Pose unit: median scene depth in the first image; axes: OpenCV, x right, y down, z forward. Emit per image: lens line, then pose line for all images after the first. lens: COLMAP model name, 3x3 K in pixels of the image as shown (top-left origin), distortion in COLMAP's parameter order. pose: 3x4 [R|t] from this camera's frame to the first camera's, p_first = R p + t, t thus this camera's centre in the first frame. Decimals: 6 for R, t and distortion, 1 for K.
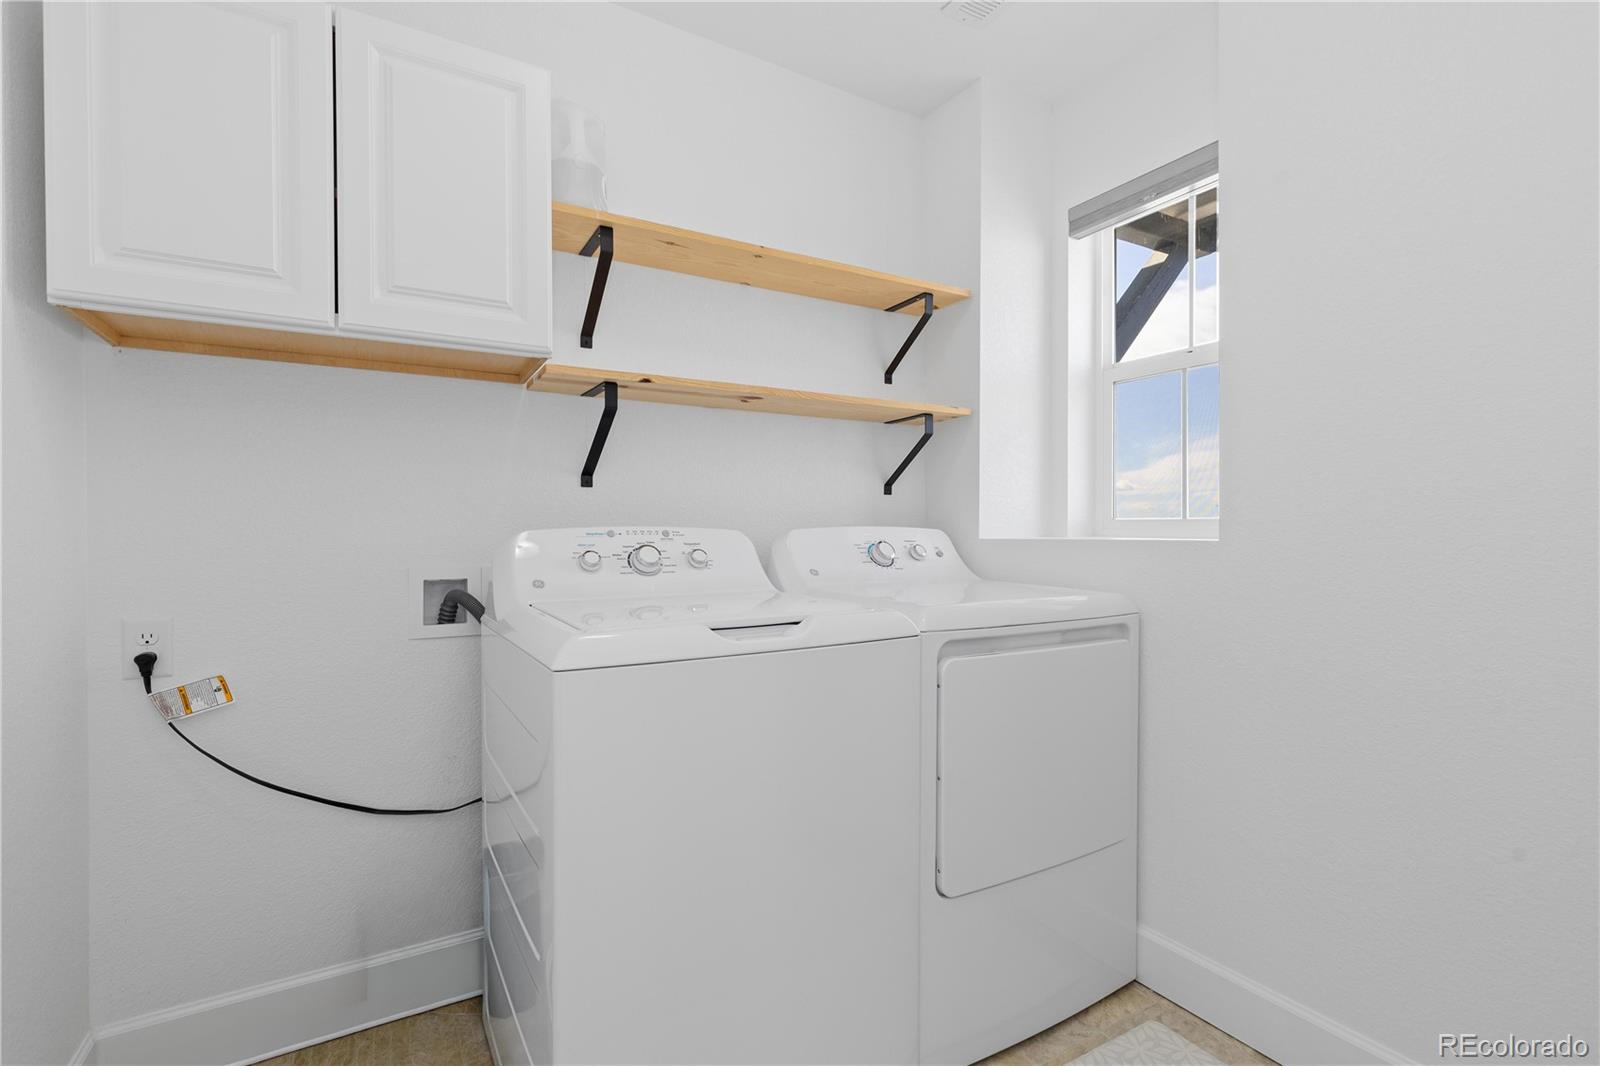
lens RADIAL K [[732.3, 0, 804.3], [0, 732.3, 538.1], [0, 0, 1]] dist [0.013473, -0.003242]
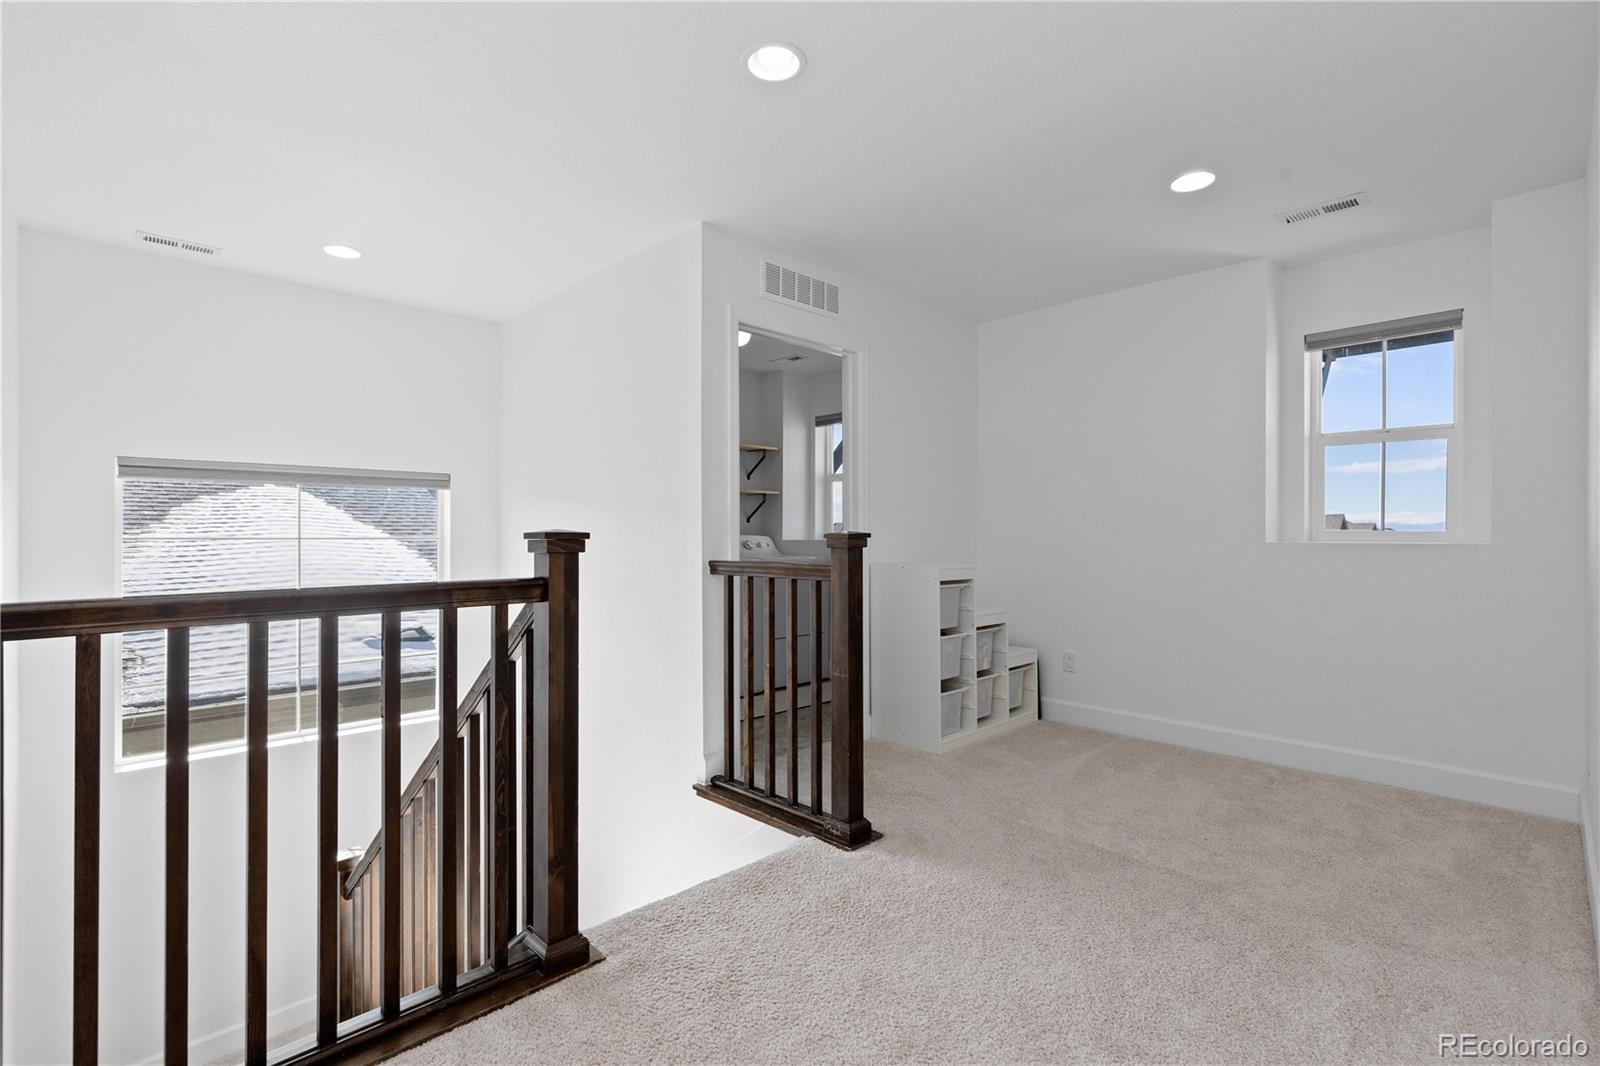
lens RADIAL K [[732.3, 0, 798.7], [0, 732.3, 533.4], [0, 0, 1]] dist [0.013473, -0.003242]
pose [[0.969587, 0.006430, 0.244661, -0.358540], [-0.006762, 0.999977, 0.000518, -0.024412], [-0.244652, -0.002156, 0.969608, -1.610103]]
